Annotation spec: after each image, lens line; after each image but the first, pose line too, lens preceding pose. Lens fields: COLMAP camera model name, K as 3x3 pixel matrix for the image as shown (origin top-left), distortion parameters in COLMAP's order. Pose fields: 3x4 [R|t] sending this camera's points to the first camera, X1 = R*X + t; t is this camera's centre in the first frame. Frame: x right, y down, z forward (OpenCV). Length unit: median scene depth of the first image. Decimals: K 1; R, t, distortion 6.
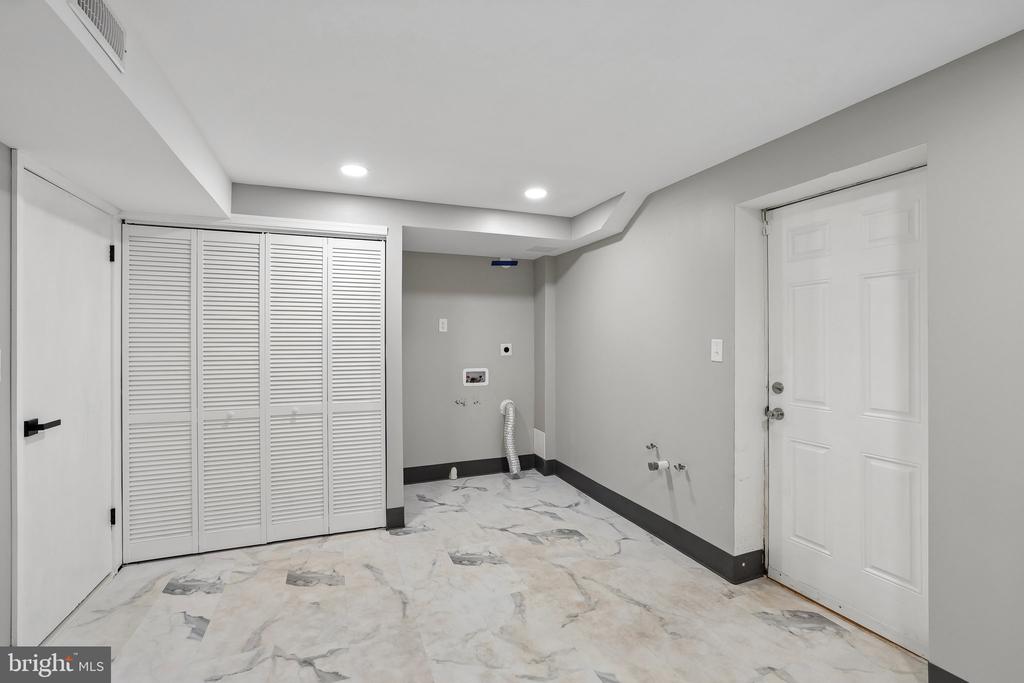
lens RADIAL K [[442.6, 0, 507.0], [0, 442.6, 341.0], [0, 0, 1]] dist [-0.045871, 0.017358]
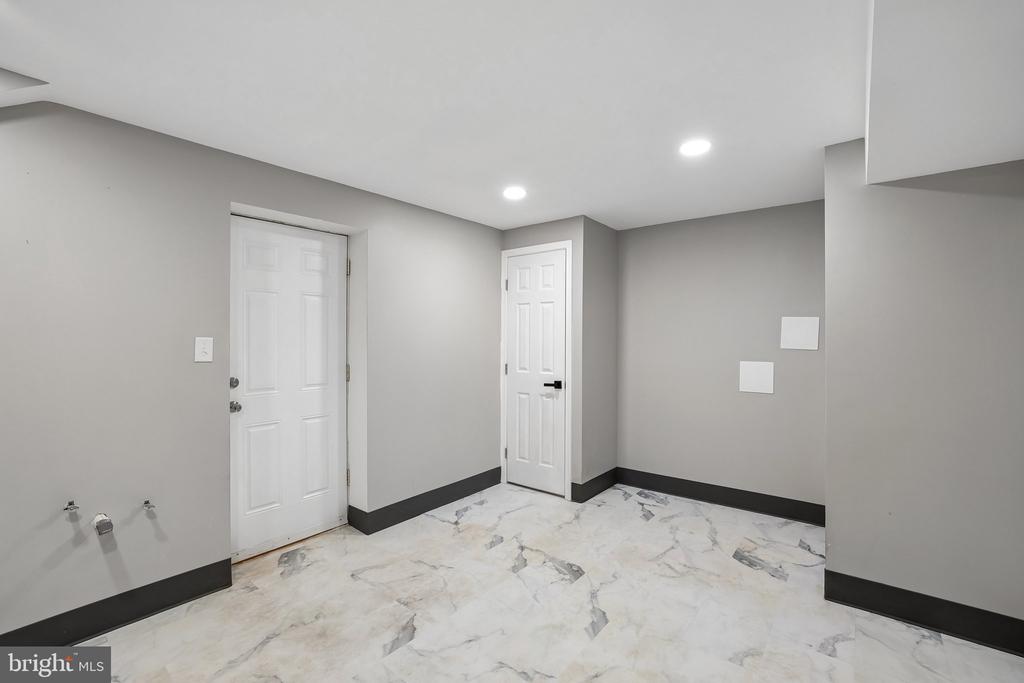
lens RADIAL K [[442.6, 0, 507.0], [0, 442.6, 341.0], [0, 0, 1]] dist [-0.045871, 0.017358]
pose [[-0.486008, -0.004629, 0.873942, -0.714764], [0.001718, 0.999979, 0.006253, -0.000019], [-0.873953, 0.004541, -0.485989, 1.045303]]
